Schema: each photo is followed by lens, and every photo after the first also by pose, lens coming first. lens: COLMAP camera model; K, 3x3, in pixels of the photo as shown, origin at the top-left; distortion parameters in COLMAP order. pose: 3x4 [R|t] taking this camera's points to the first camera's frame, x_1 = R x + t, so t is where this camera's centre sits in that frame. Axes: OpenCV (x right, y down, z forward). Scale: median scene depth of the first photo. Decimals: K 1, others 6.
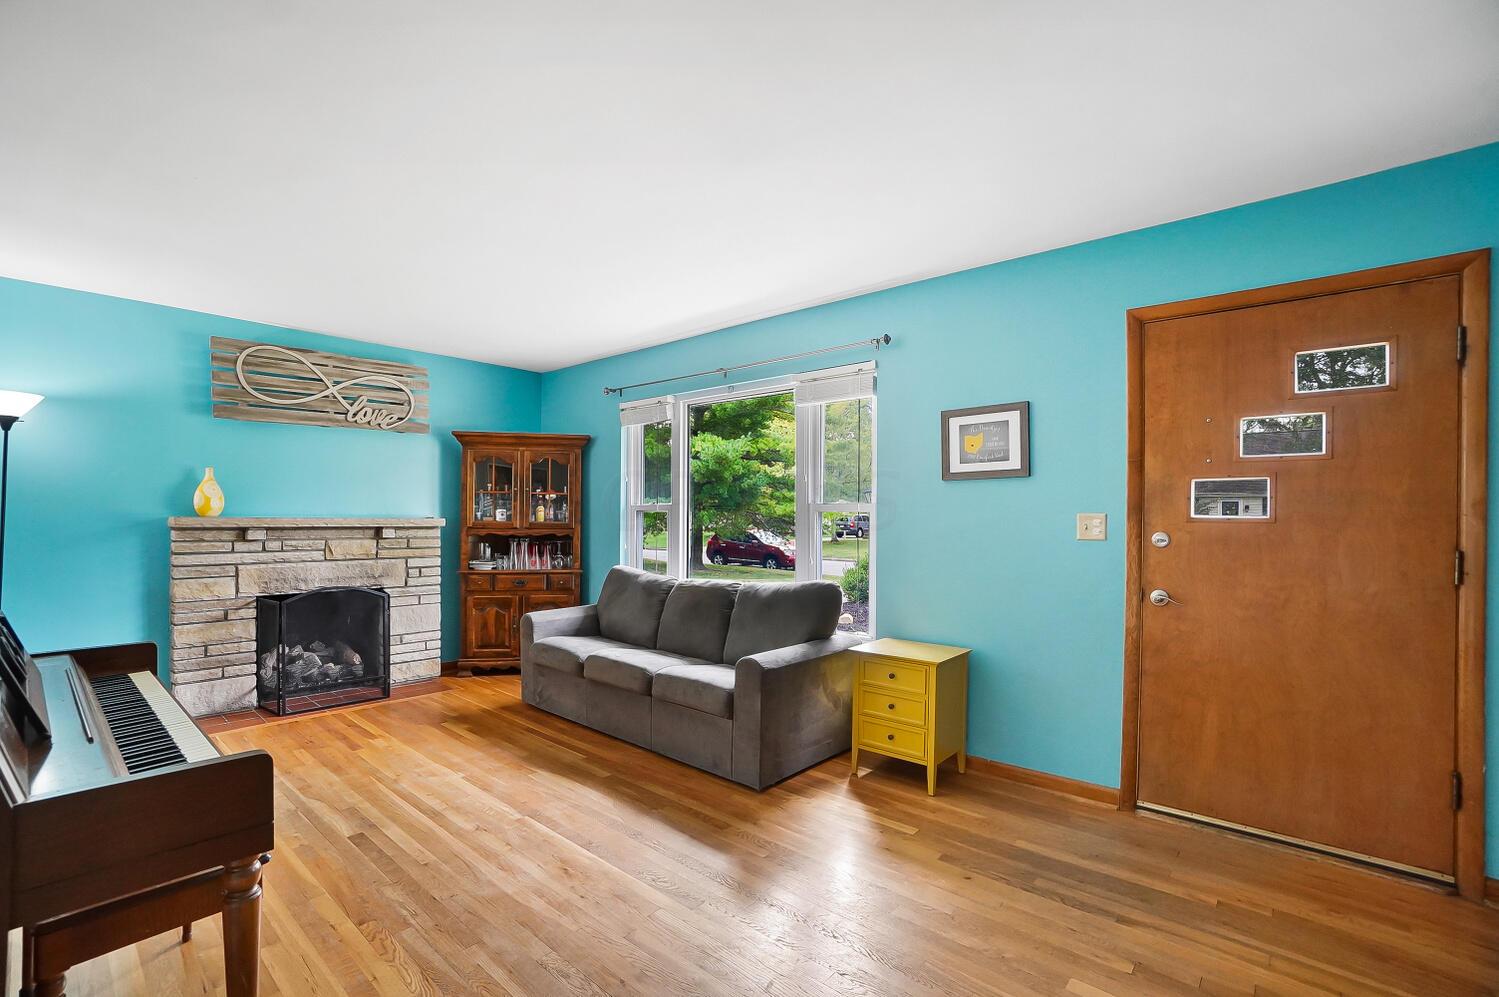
lens RADIAL K [[669.2, 0, 731.6], [0, 669.2, 524.8], [0, 0, 1]] dist [-0.041176, 0.000978]
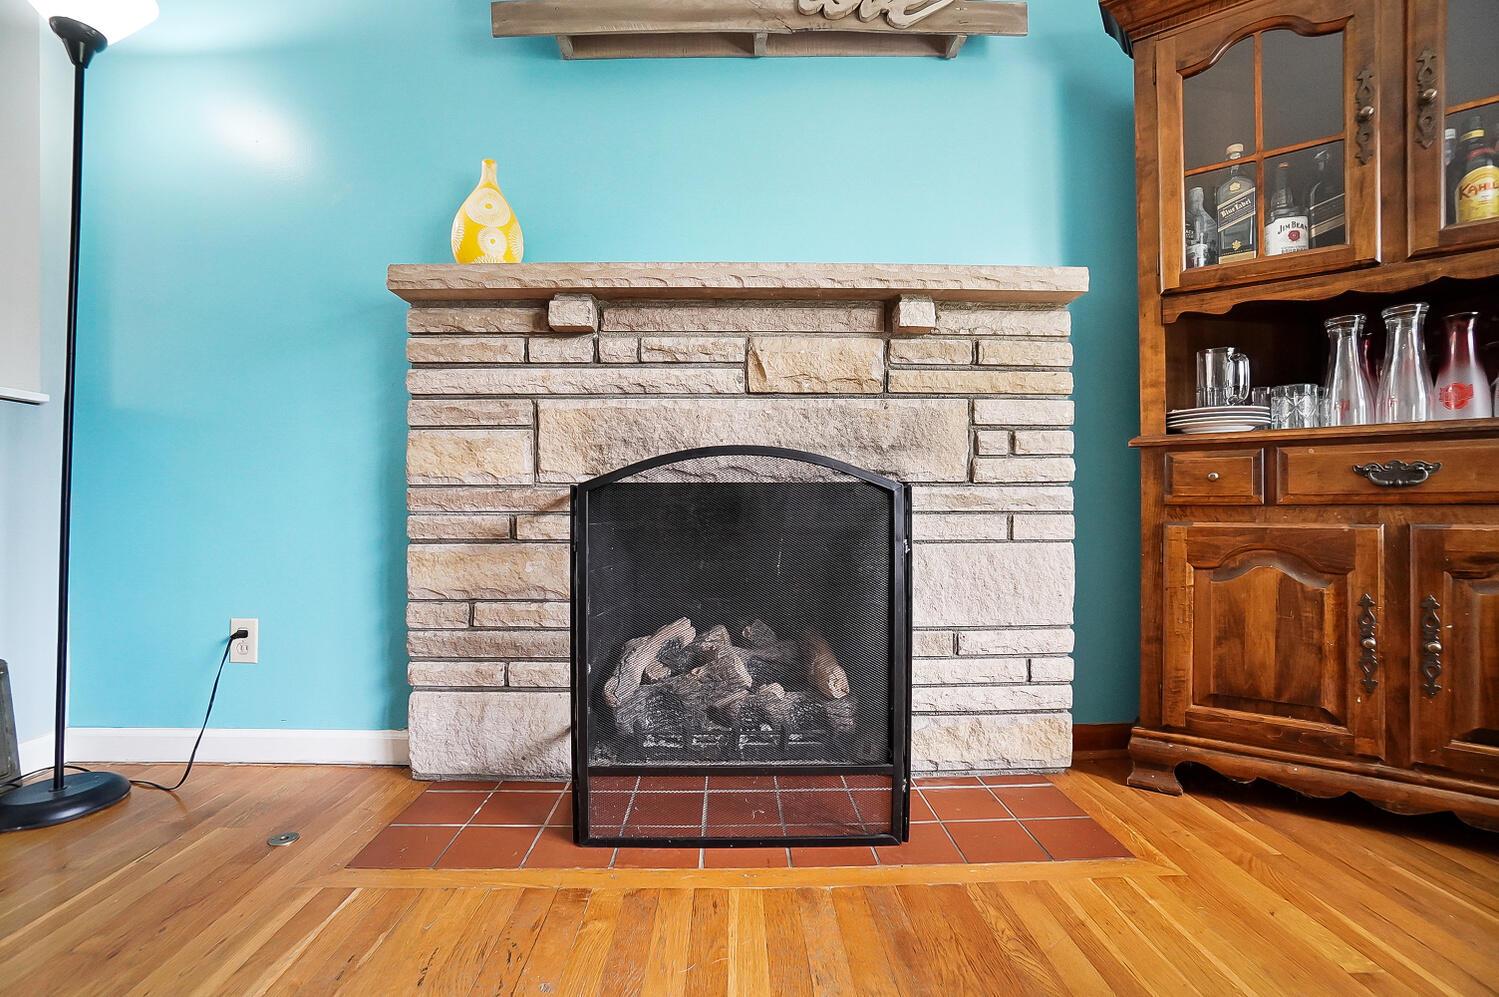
lens RADIAL K [[678.1, 0, 734.7], [0, 678.1, 494.6], [0, 0, 1]] dist [-0.063462, 0.021323]
pose [[0.682160, -0.019692, -0.730938, -0.373706], [-0.001834, 0.999588, -0.028641, 0.124068], [0.731201, 0.020878, 0.681843, 0.783832]]
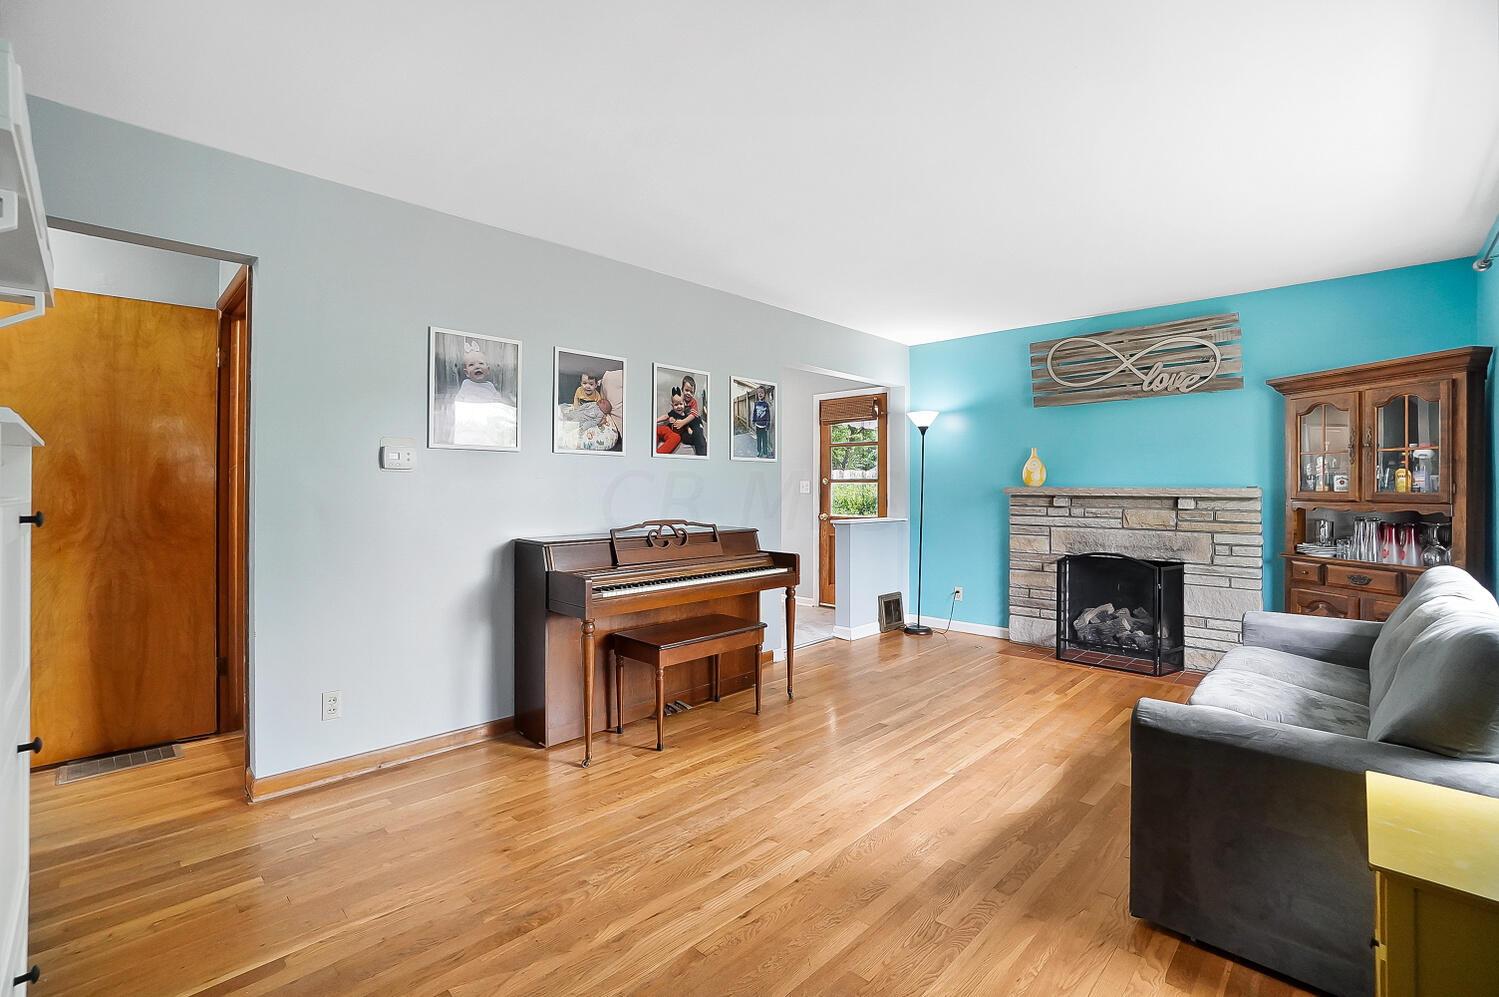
lens RADIAL K [[670.3, 0, 748.2], [0, 670.3, 489.7], [0, 0, 1]] dist [-0.059834, 0.021594]
pose [[-0.035125, -0.006765, -0.999360, 0.465576], [-0.017866, 0.999822, -0.006140, 0.010405], [0.999223, 0.017639, -0.035240, 0.465253]]
